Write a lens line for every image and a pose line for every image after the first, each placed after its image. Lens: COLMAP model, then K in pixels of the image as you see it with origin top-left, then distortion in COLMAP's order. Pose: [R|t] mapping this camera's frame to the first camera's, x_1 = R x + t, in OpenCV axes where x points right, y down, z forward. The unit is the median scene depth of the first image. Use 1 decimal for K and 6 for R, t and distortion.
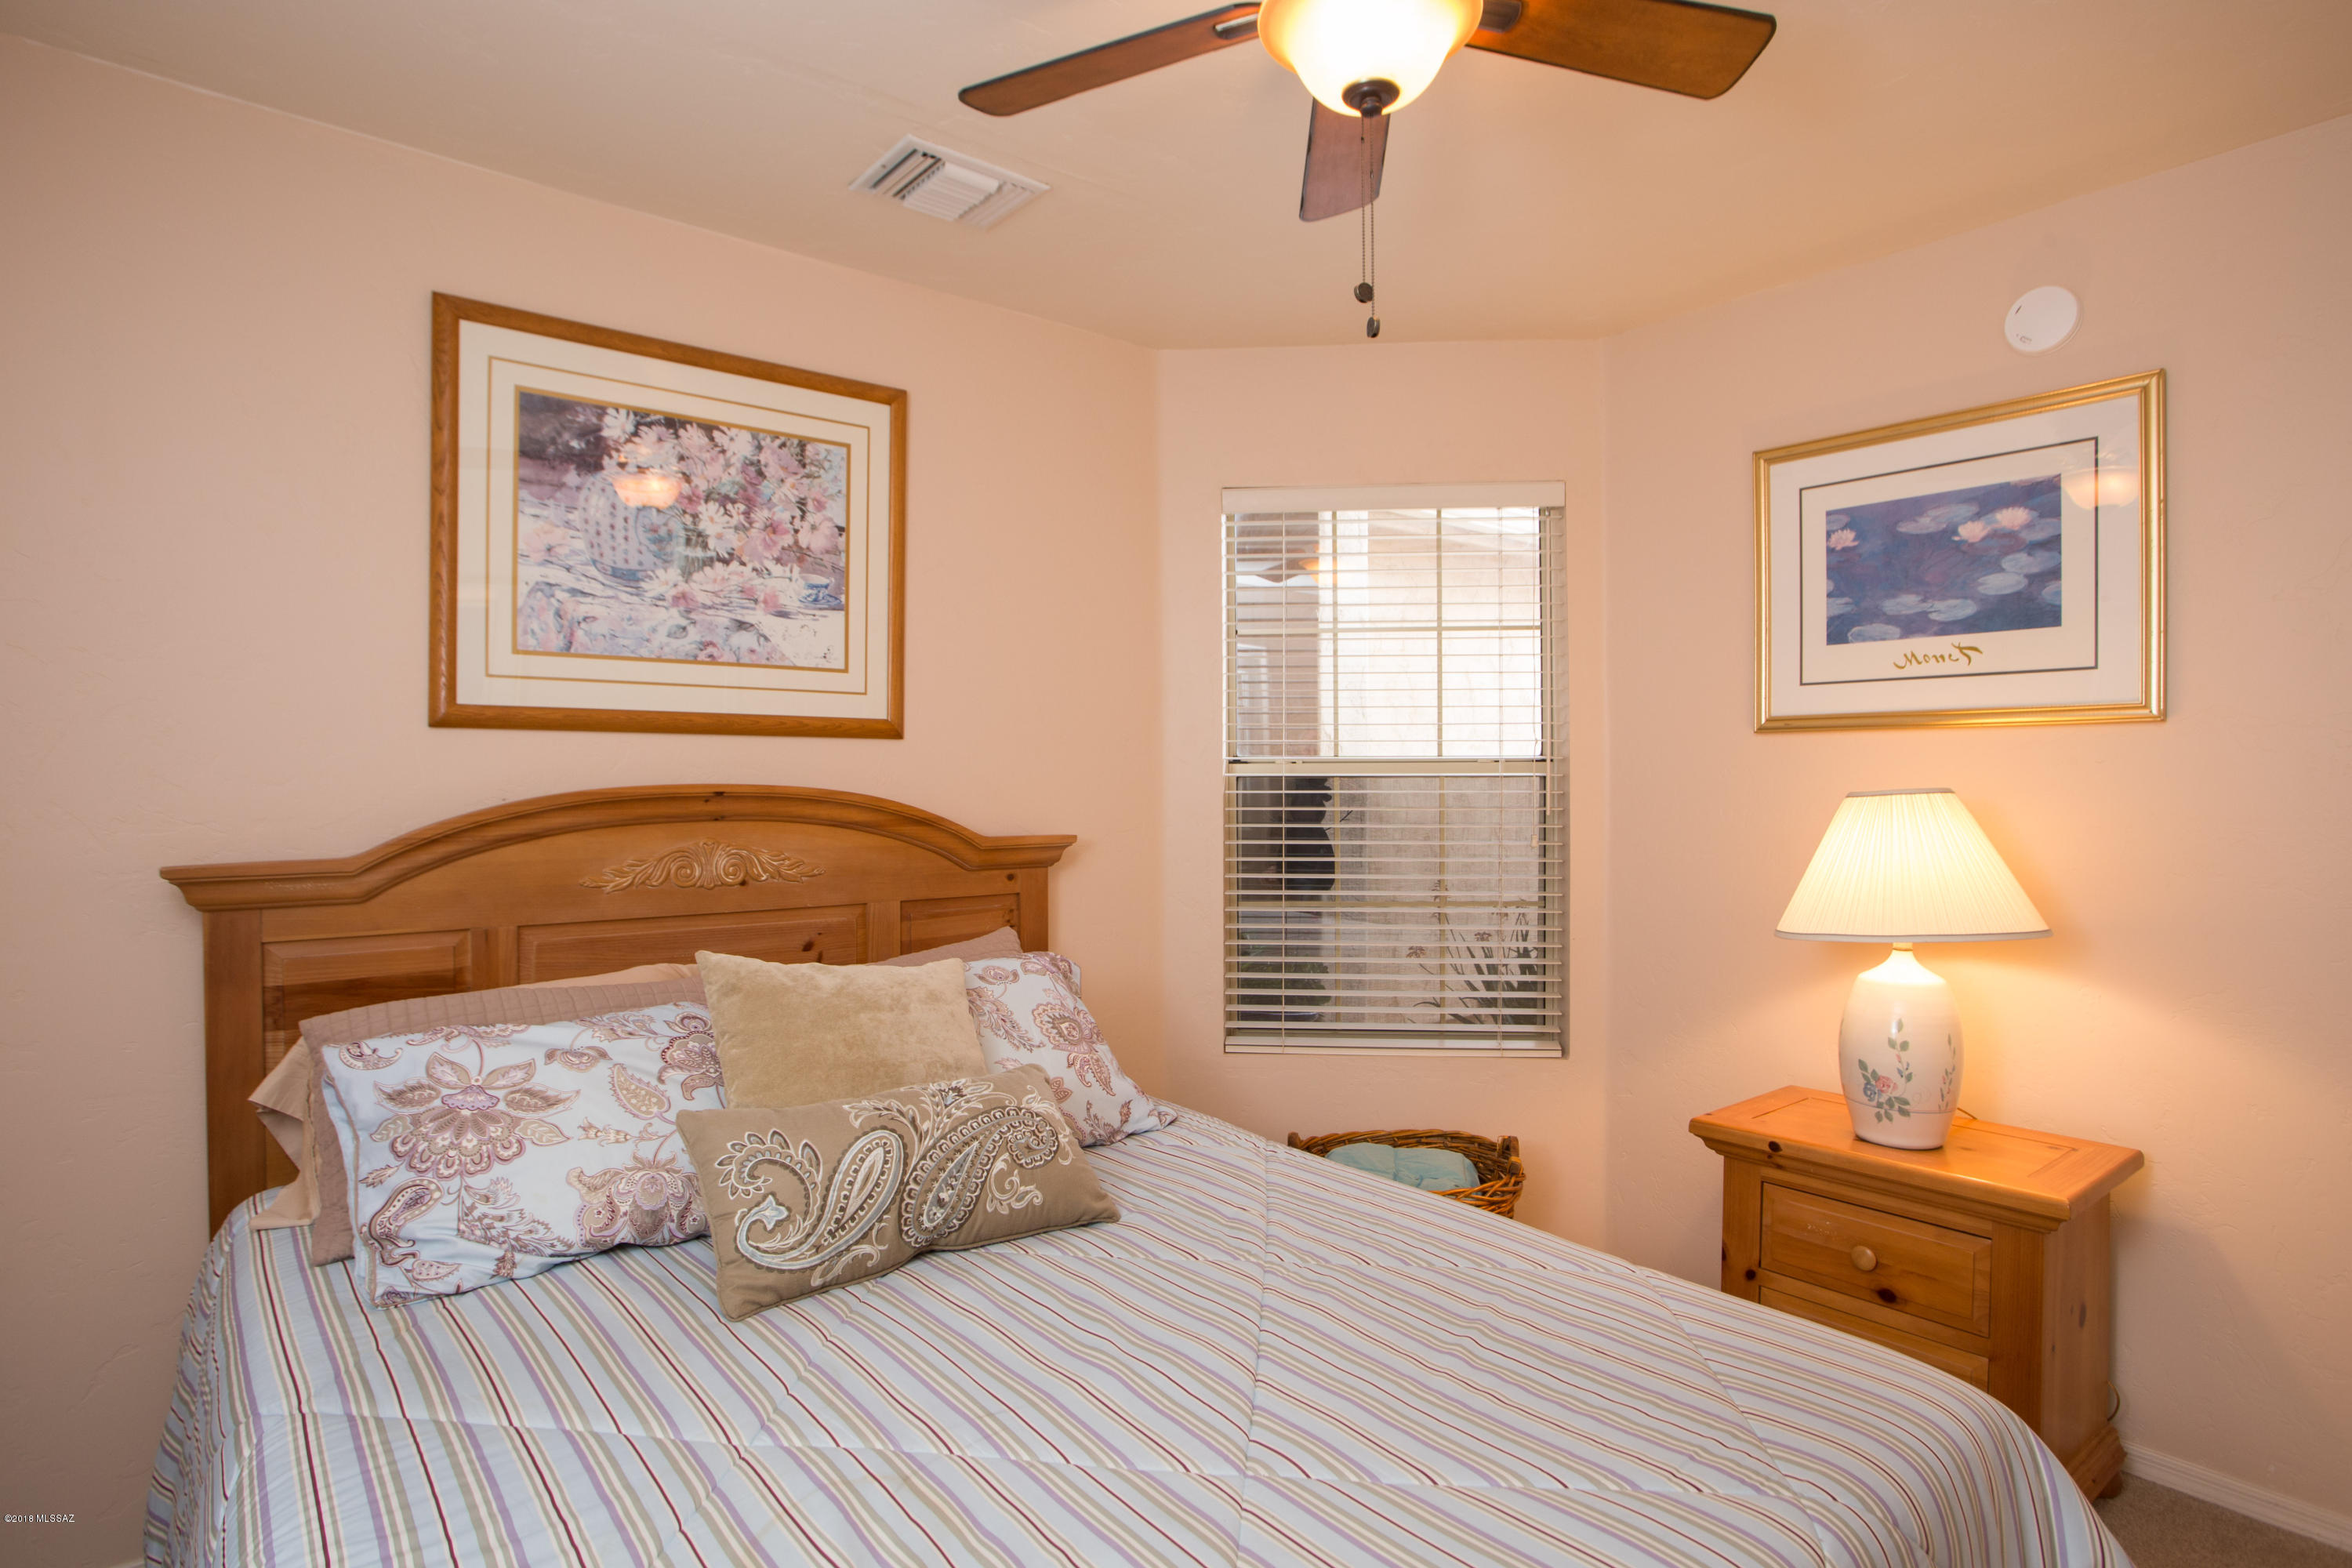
lens RADIAL K [[1224.5, 0, 1177.8], [0, 1224.5, 774.8], [0, 0, 1]] dist [-0.044963, 0.017016]
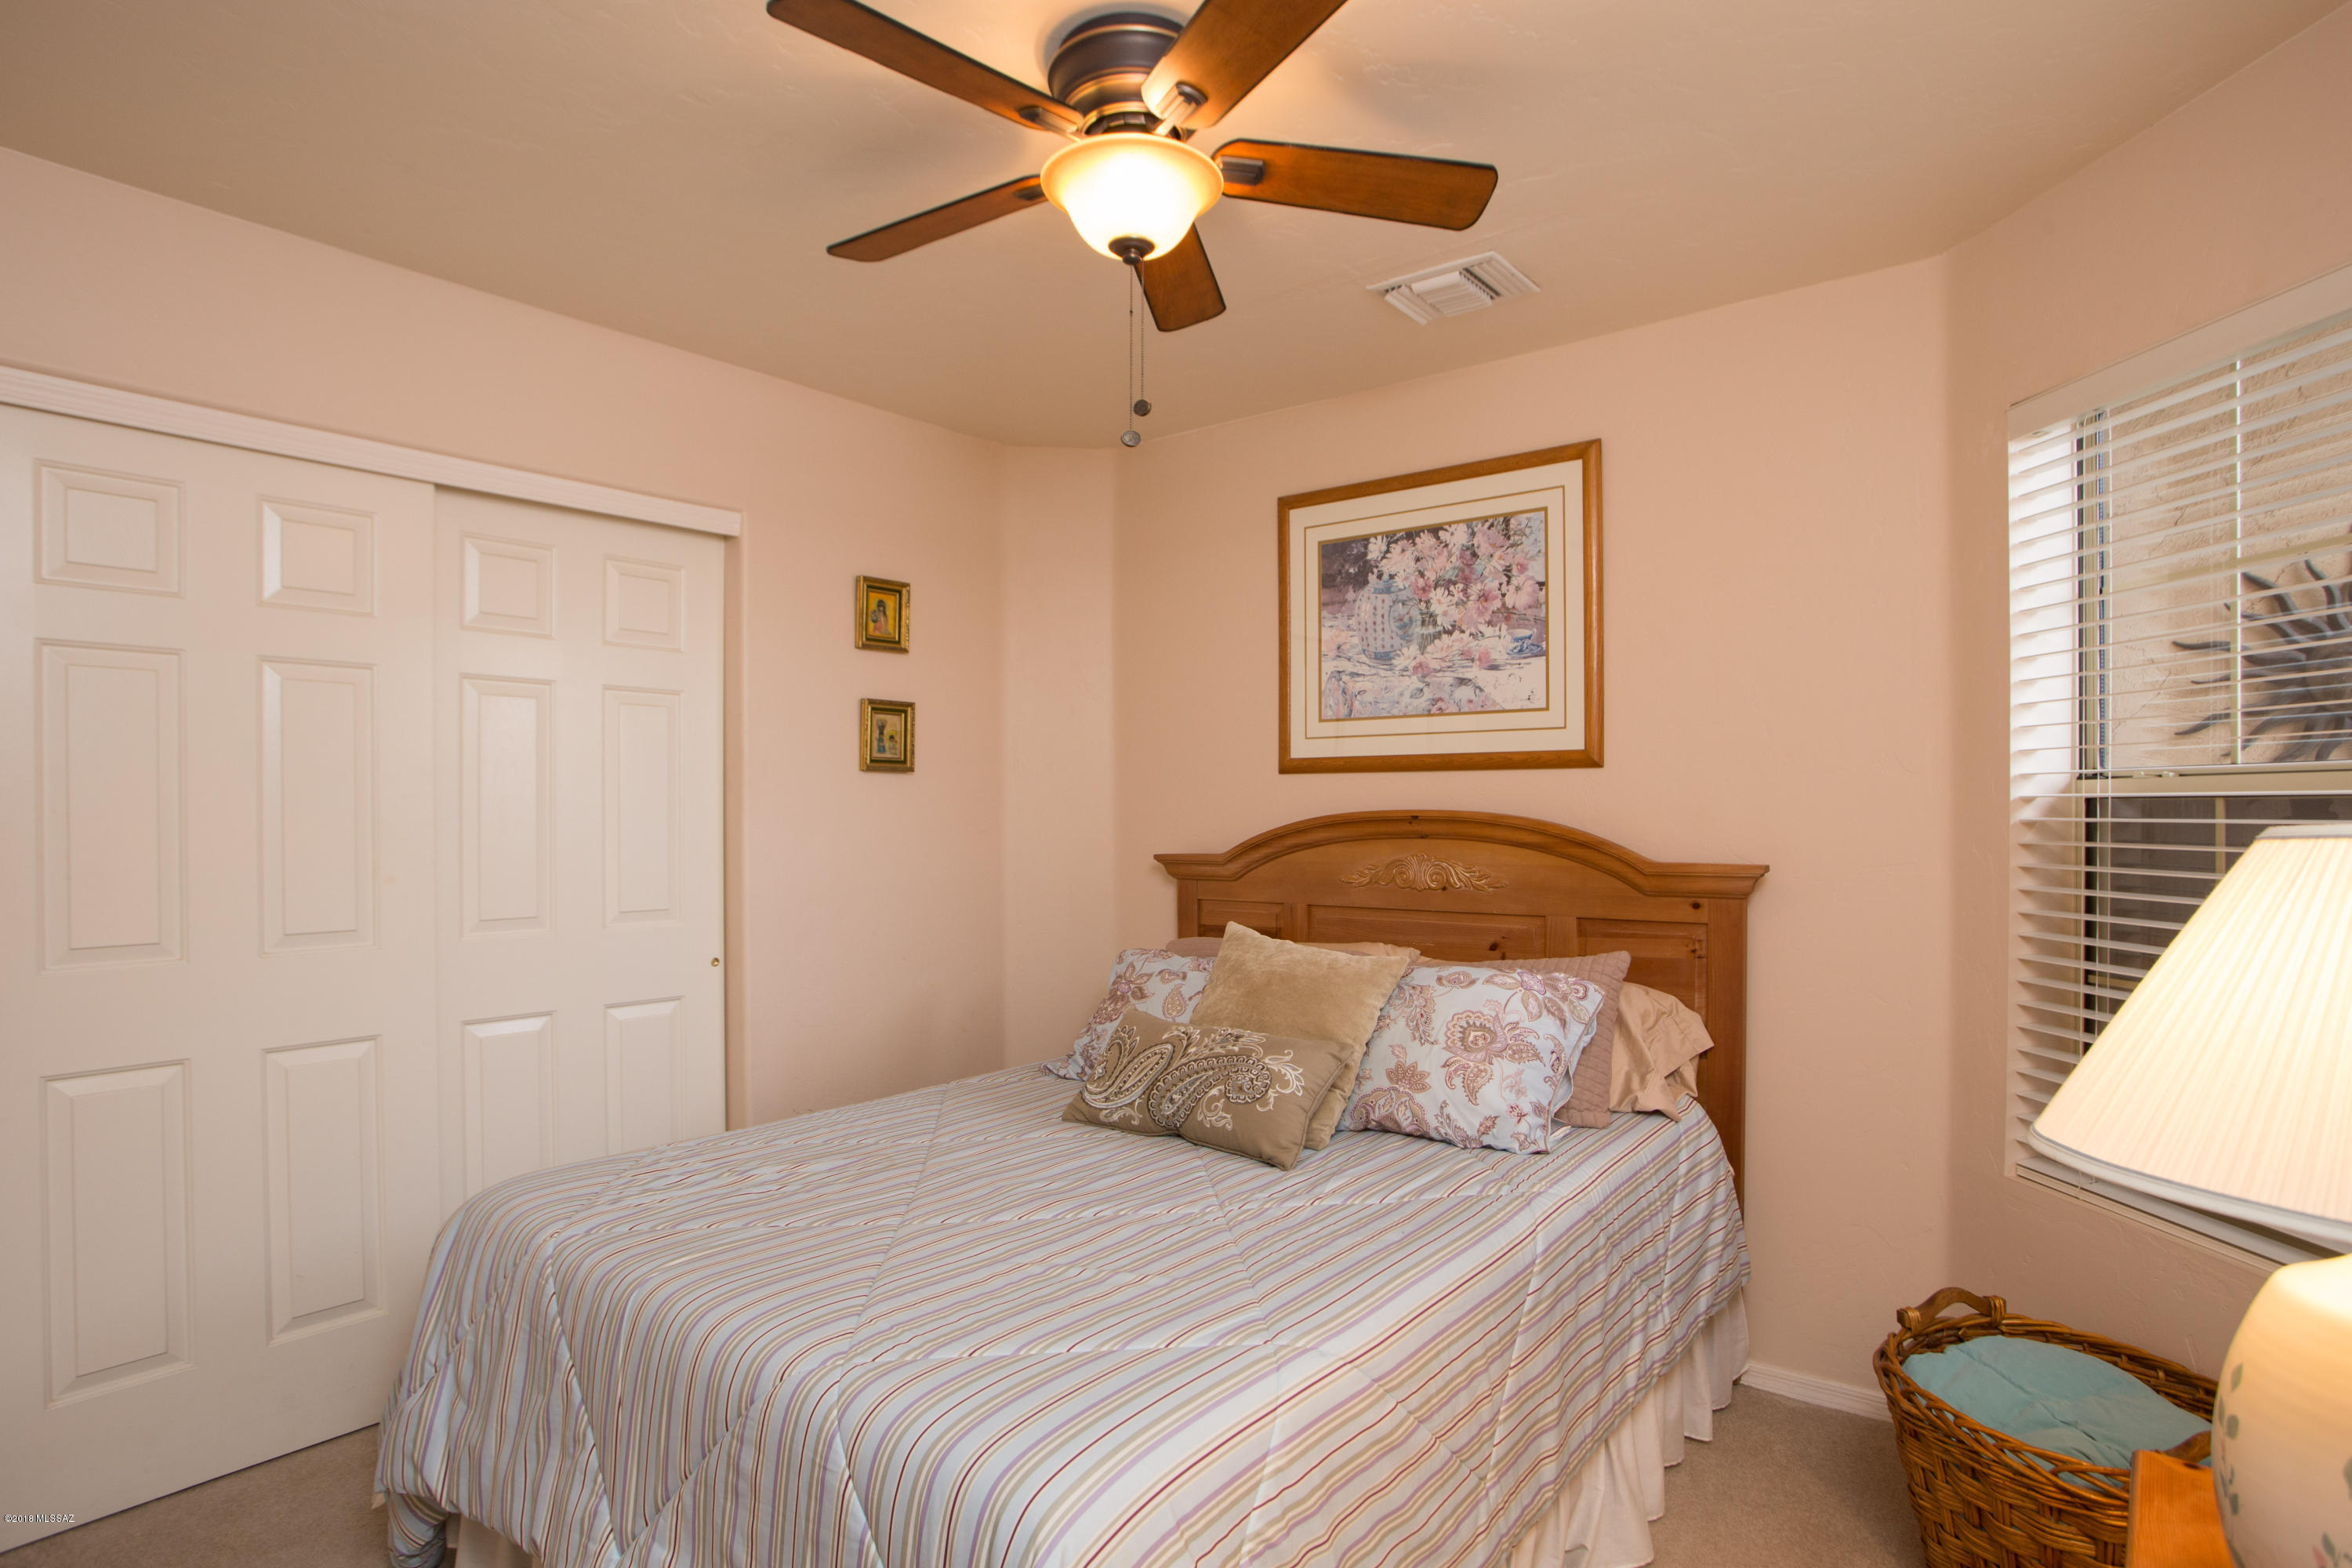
lens RADIAL K [[1224.5, 0, 1176.9], [0, 1224.5, 797.1], [0, 0, 1]] dist [-0.044963, 0.017016]
pose [[0.237977, -0.006637, -0.971248, 0.791081], [0.011706, 0.999924, -0.003965, -0.003625], [0.971200, -0.010426, 0.238036, 0.427530]]
